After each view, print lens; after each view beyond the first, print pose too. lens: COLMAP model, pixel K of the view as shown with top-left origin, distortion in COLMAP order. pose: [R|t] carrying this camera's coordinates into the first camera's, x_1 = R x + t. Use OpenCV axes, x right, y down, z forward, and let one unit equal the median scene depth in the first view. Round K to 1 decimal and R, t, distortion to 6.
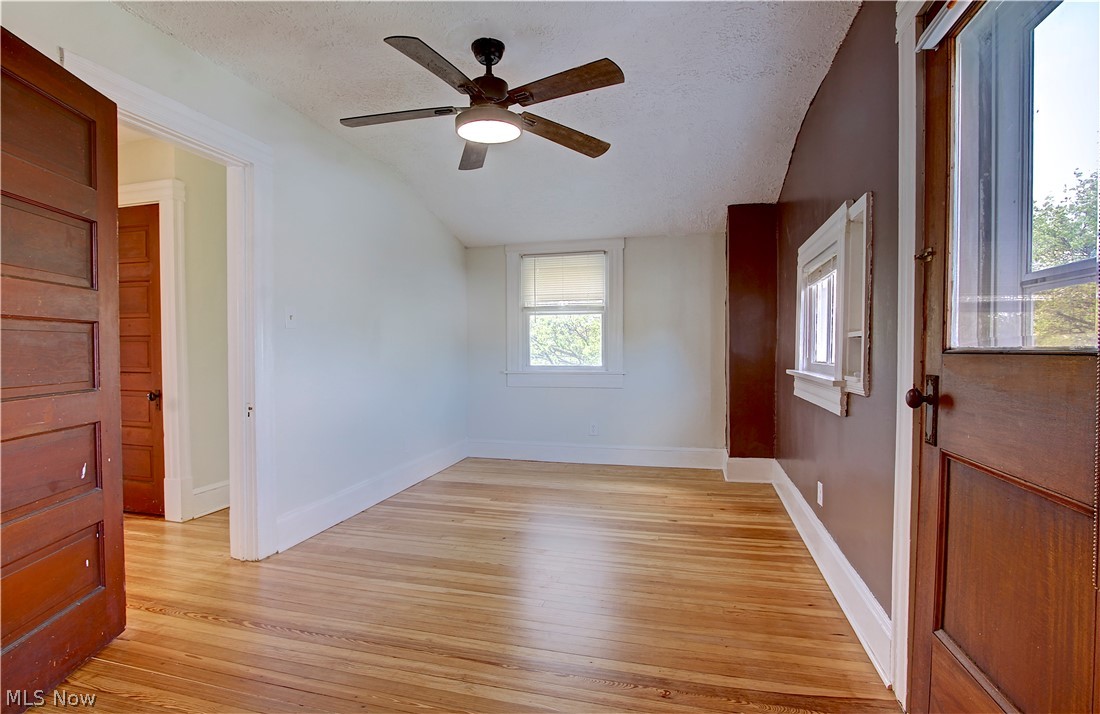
lens RADIAL K [[511.7, 0, 556.4], [0, 511.7, 360.0], [0, 0, 1]] dist [-0.019616, 0.000850]
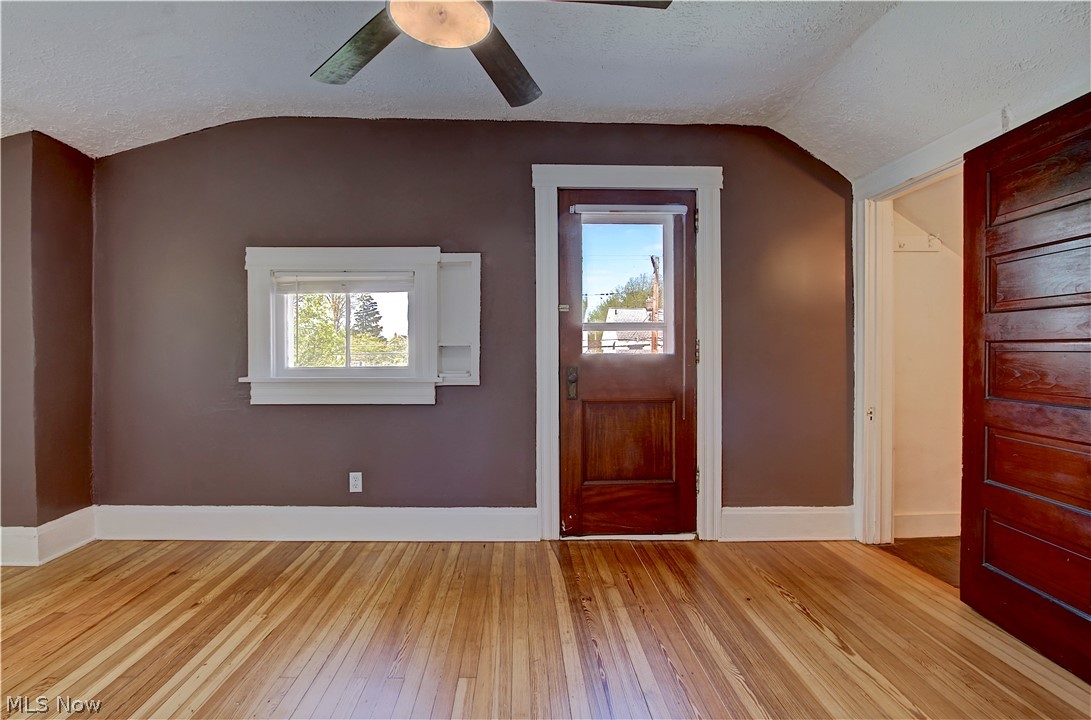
lens RADIAL K [[511.5, 0, 547.5], [0, 511.5, 360.9], [0, 0, 1]] dist [-0.016374, 0.000259]
pose [[-0.296976, -0.003669, 0.954878, -0.605229], [0.026453, 0.999577, 0.012068, 0.005437], [-0.954519, 0.028843, -0.296753, 0.865290]]
